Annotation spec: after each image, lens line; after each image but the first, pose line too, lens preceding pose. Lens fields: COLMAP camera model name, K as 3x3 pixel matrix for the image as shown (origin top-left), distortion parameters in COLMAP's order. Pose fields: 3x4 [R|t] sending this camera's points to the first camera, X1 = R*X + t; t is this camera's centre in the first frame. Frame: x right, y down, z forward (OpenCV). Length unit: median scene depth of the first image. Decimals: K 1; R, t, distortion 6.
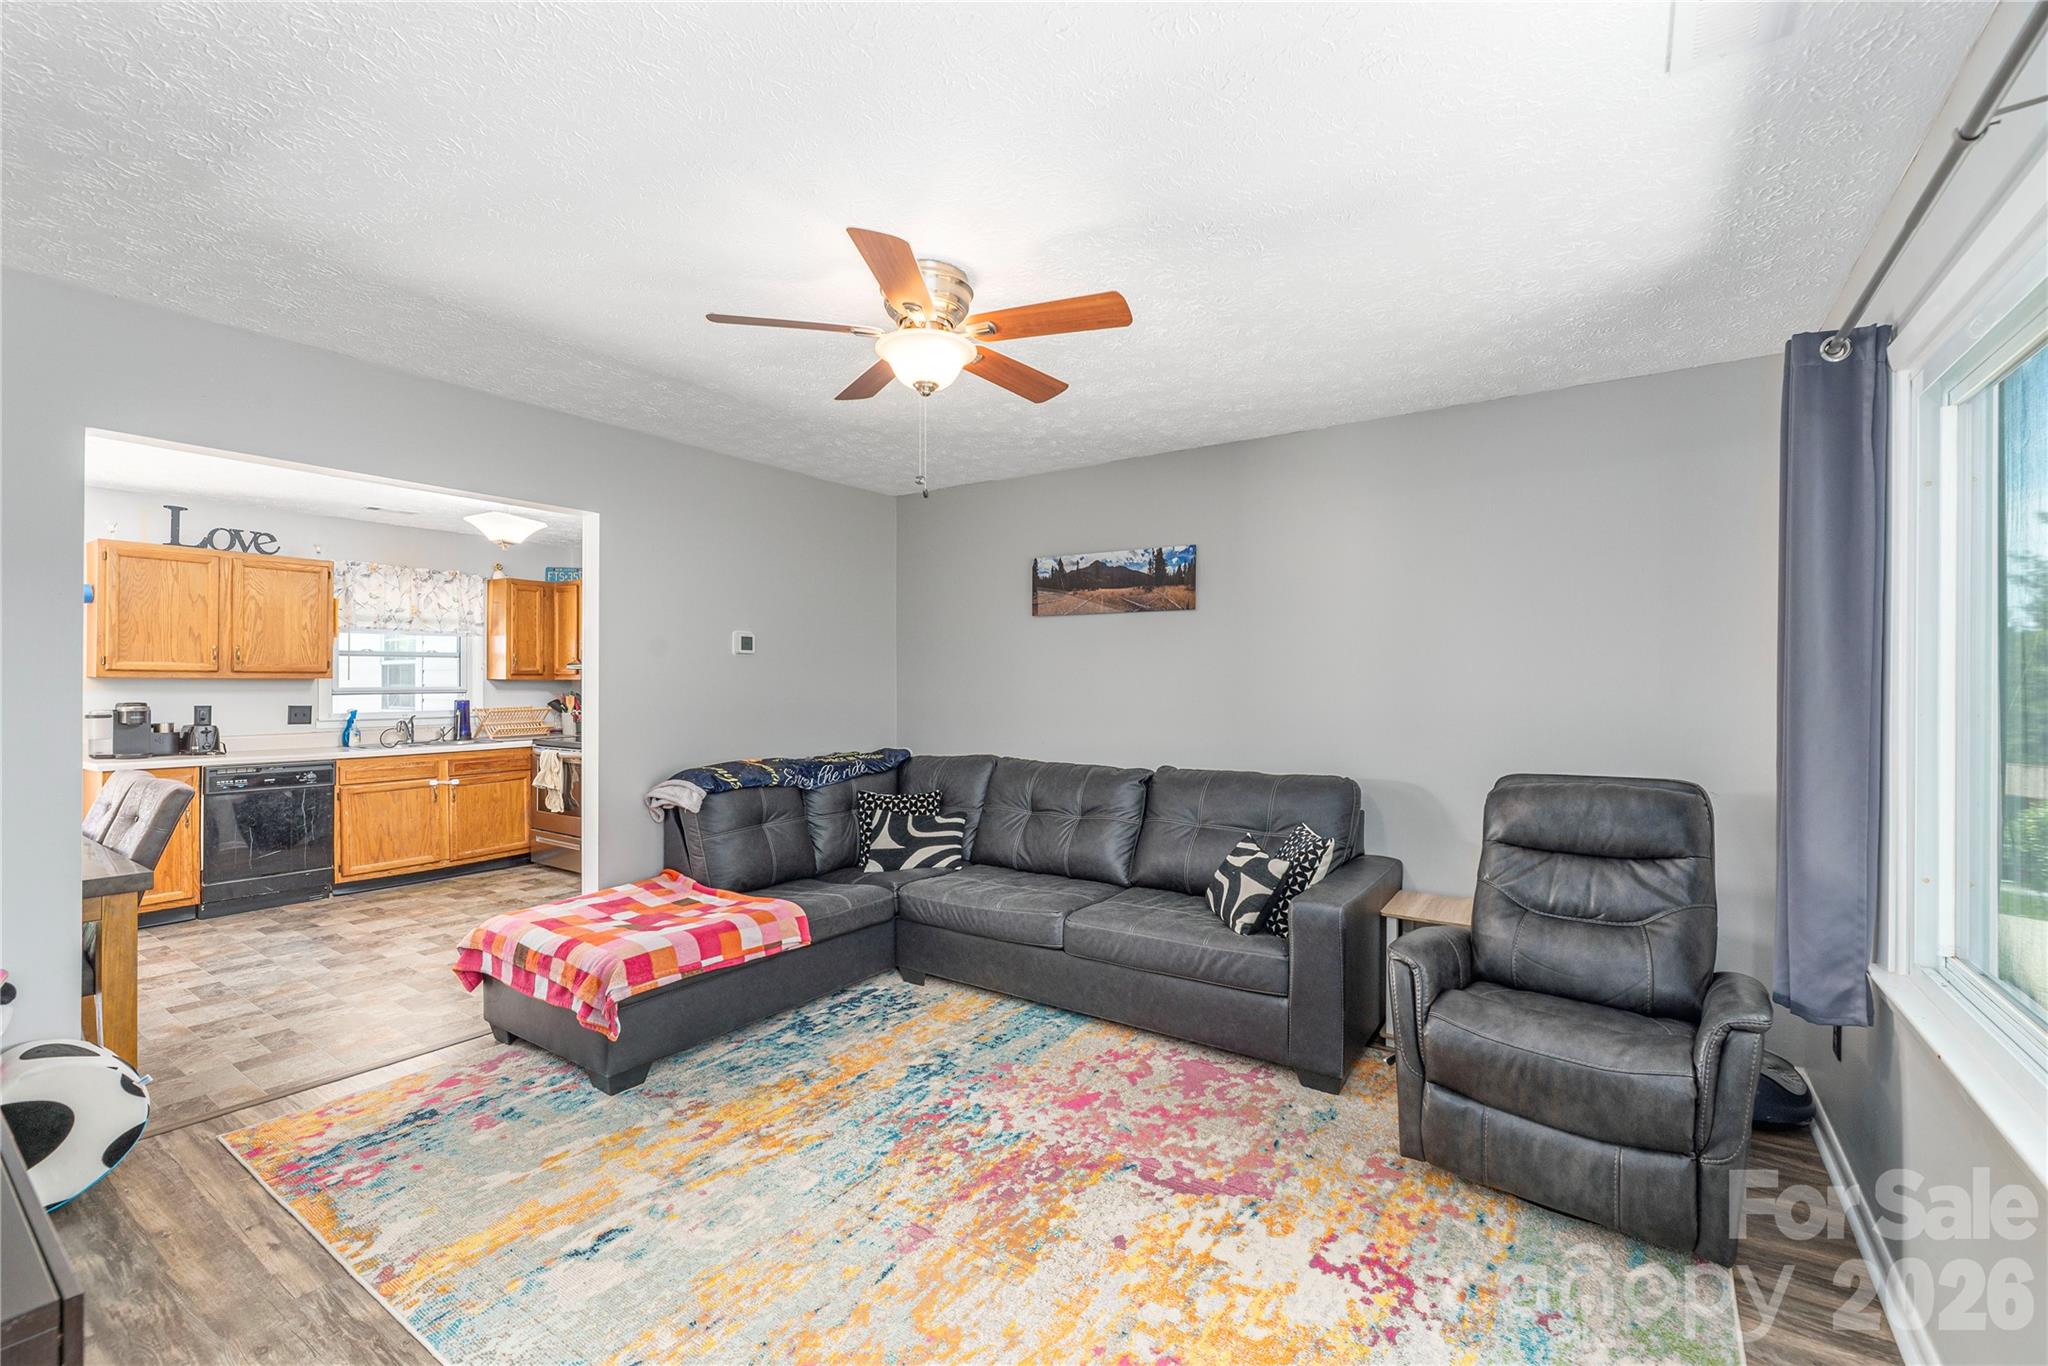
lens RADIAL K [[872.0, 0, 1021.5], [0, 872.0, 678.9], [0, 0, 1]] dist [0.000870, 0.000513]
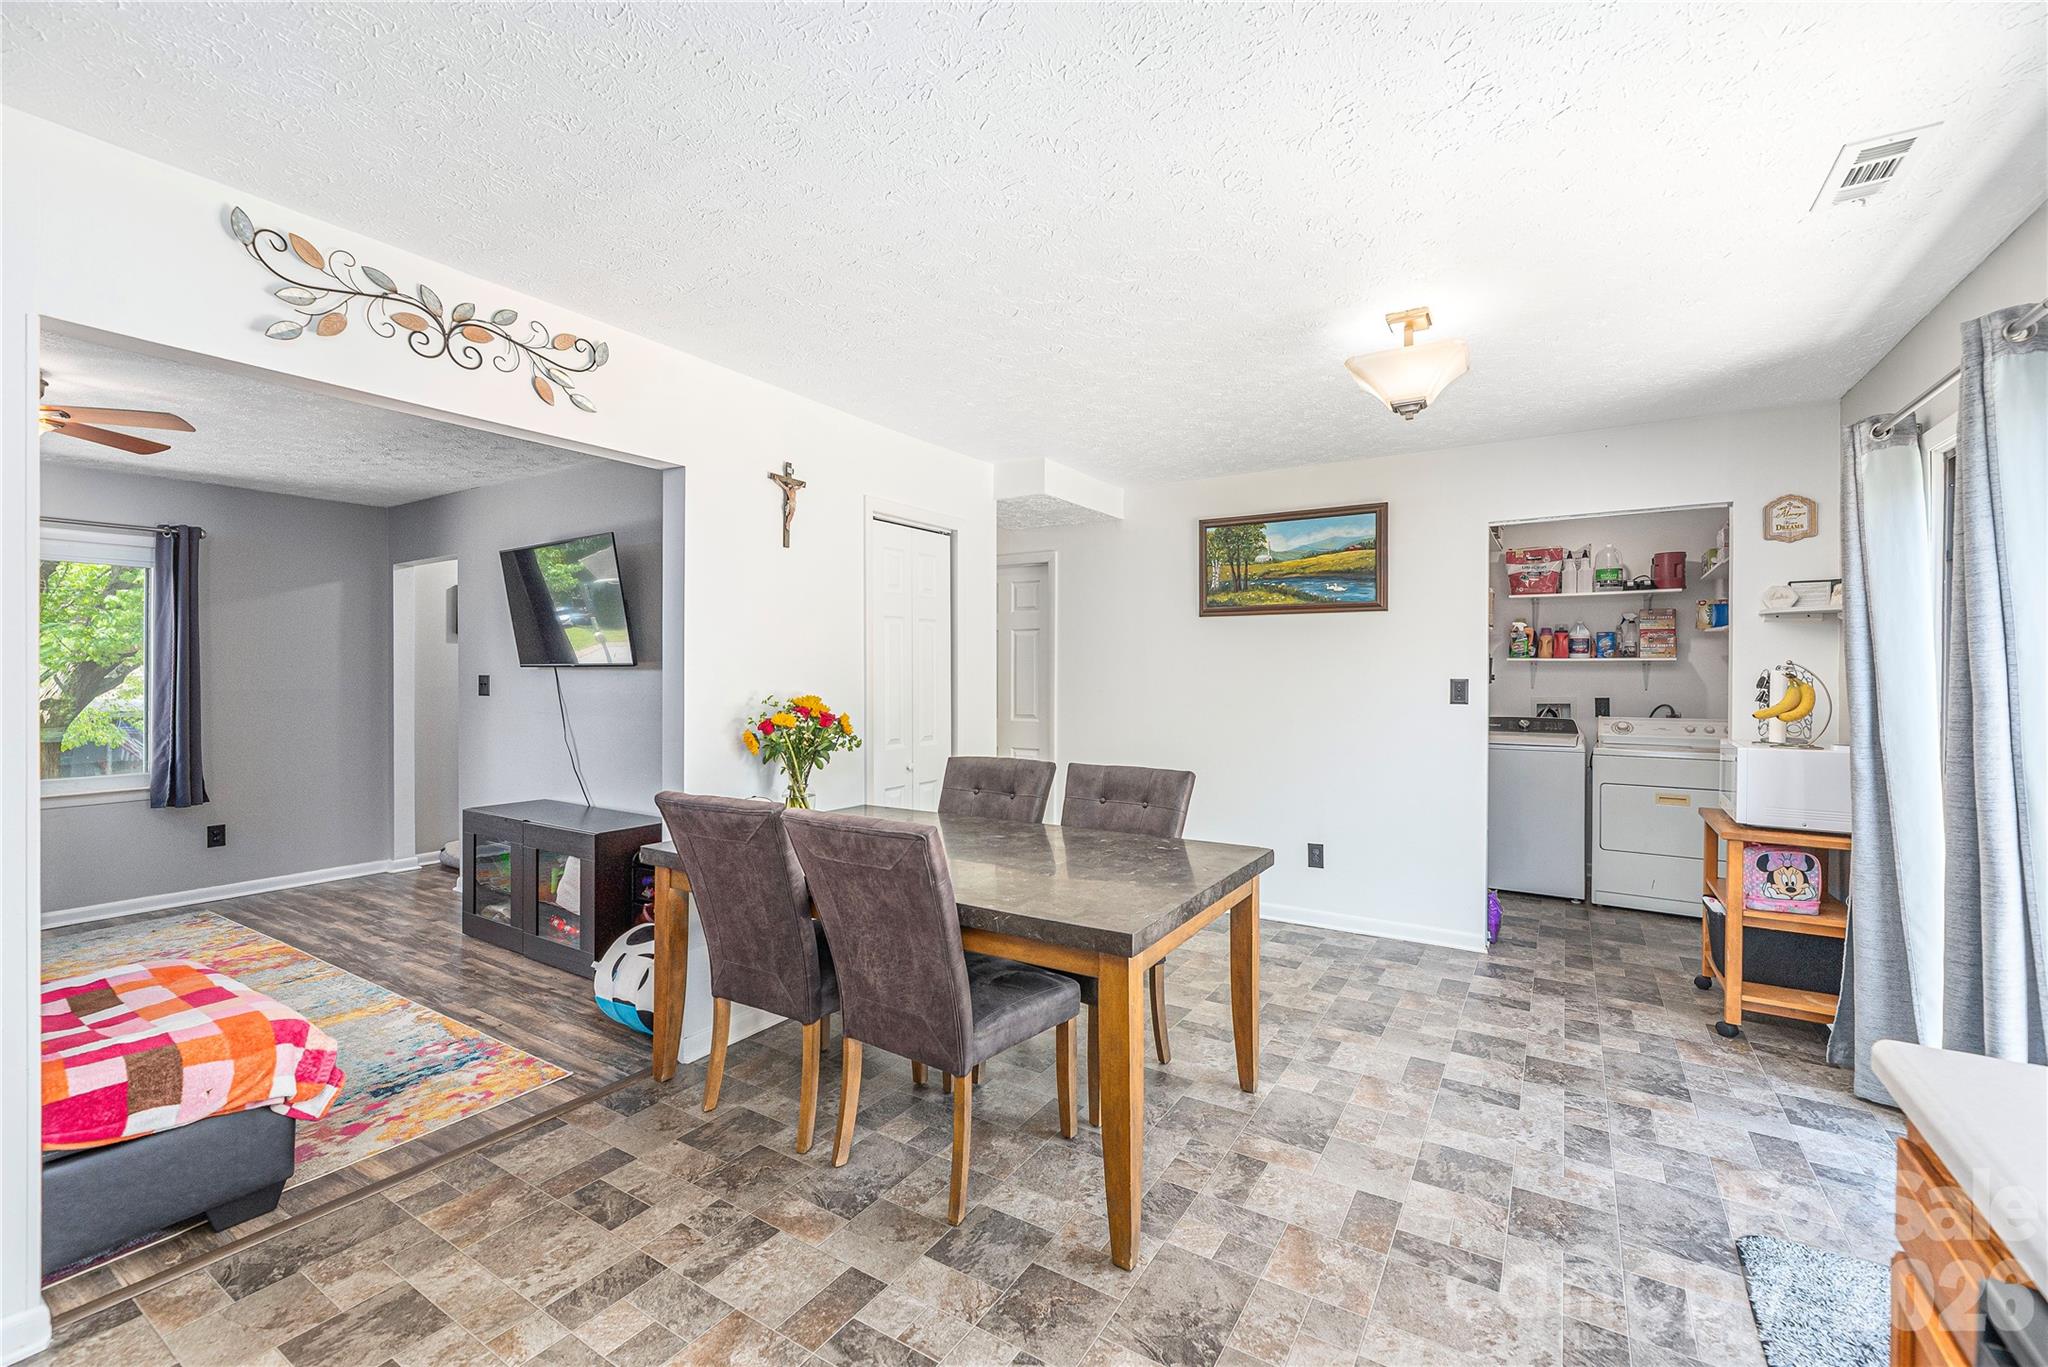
lens RADIAL K [[838.8, 0, 1011.1], [0, 838.8, 667.1], [0, 0, 1]] dist [-0.004332, 0.001958]
pose [[-0.999047, 0.000180, -0.043637, -1.431160], [0.000524, 0.999969, -0.007869, 0.007299], [0.043634, -0.007884, -0.999016, 2.097773]]
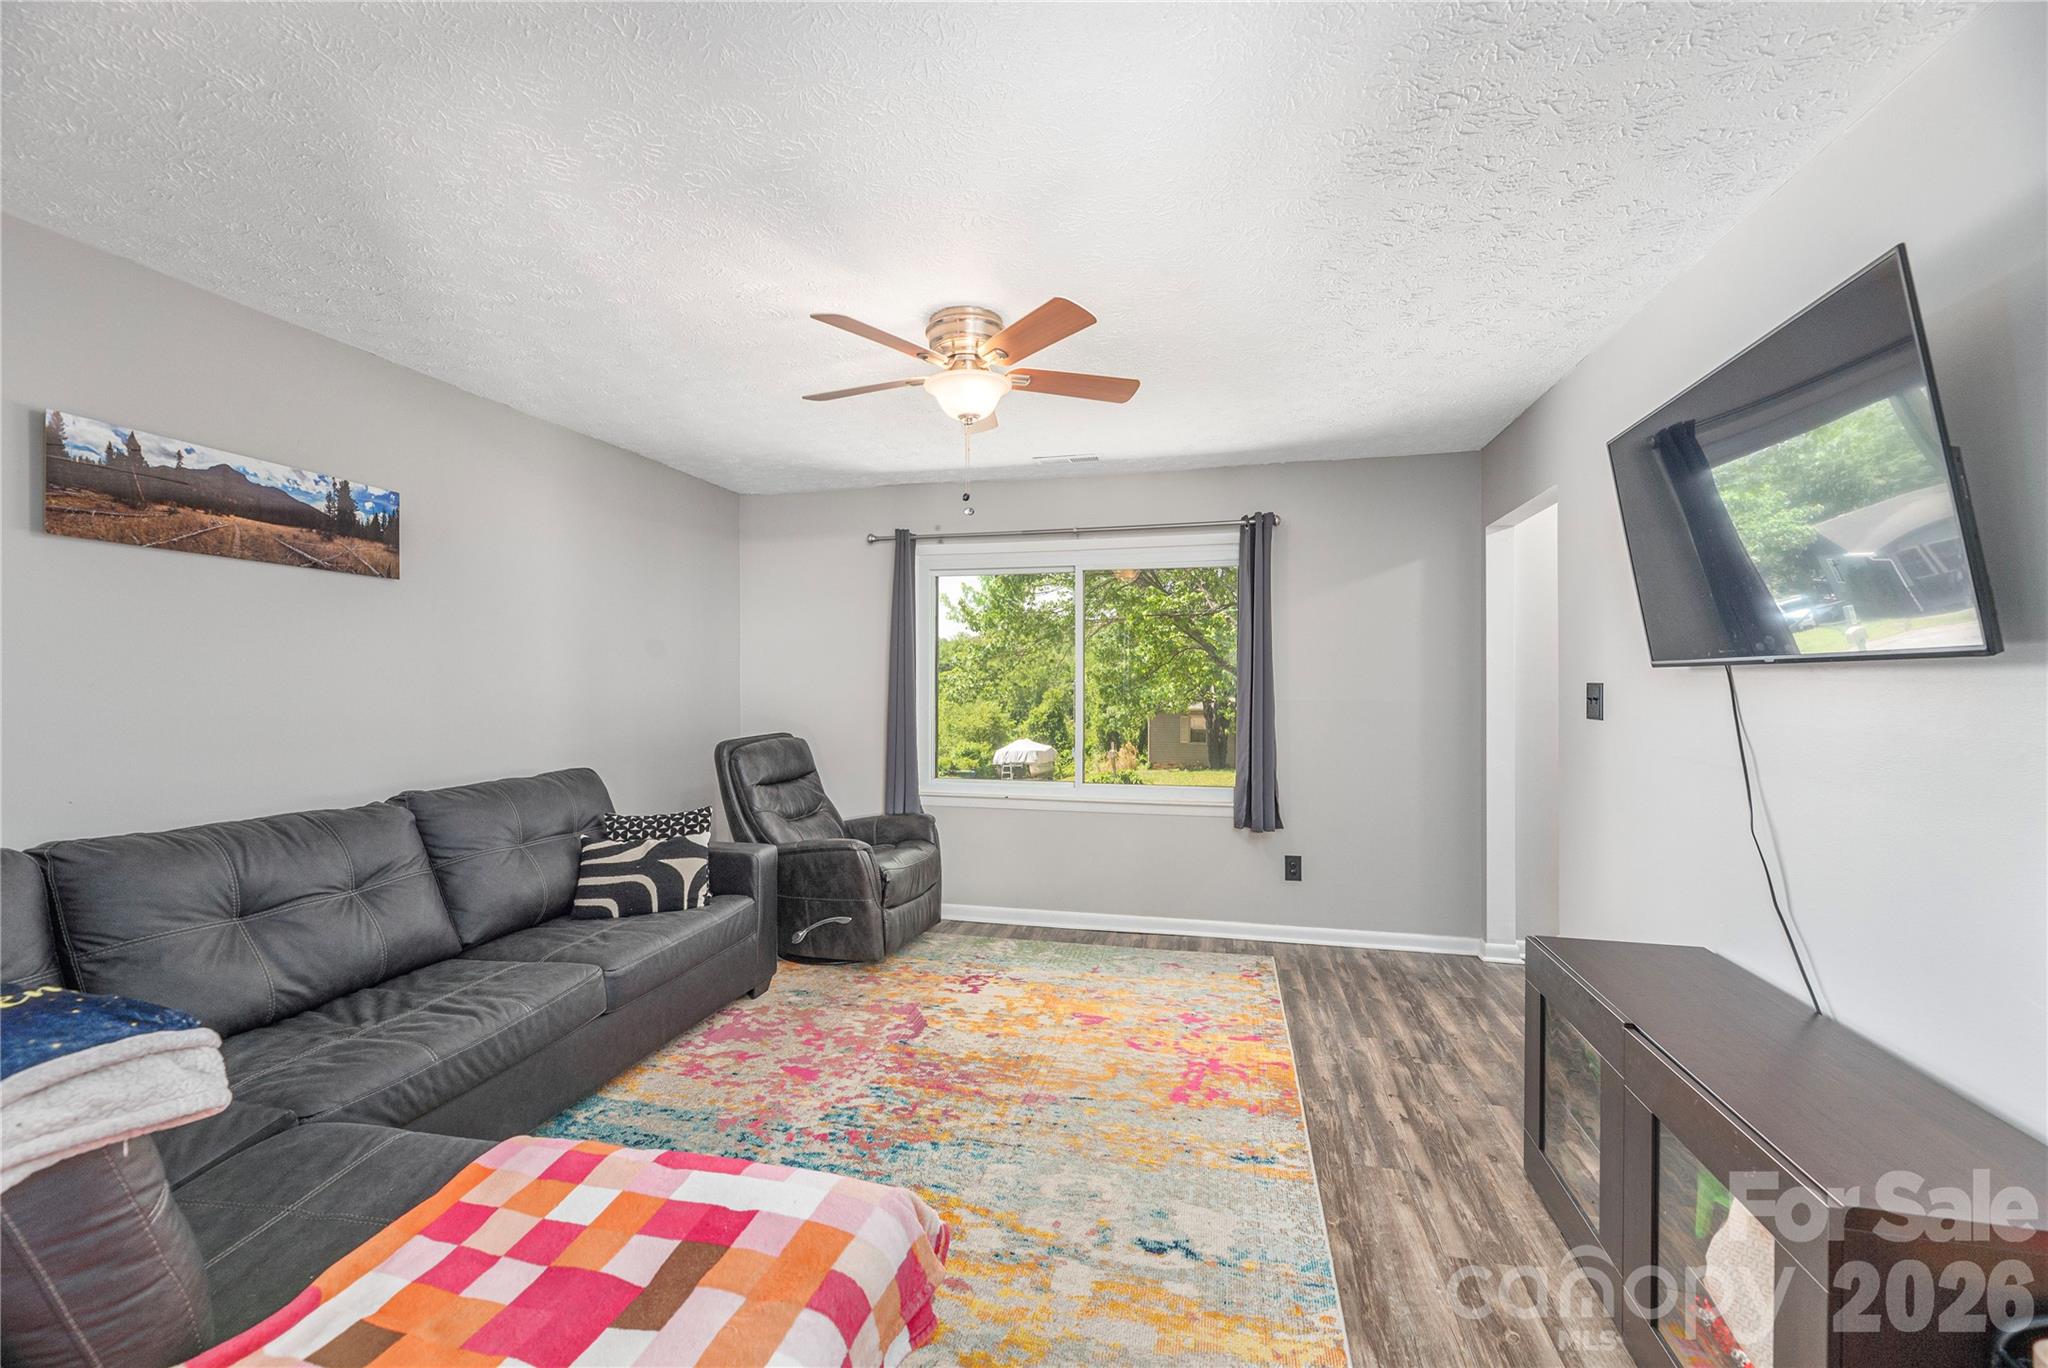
lens RADIAL K [[838.8, 0, 1021.9], [0, 838.8, 680.2], [0, 0, 1]] dist [-0.004332, 0.001958]
pose [[-0.364355, 0.000535, 0.931260, -1.041596], [-0.002443, 0.999996, -0.001530, 0.009989], [-0.931257, -0.002833, -0.364353, 1.198848]]
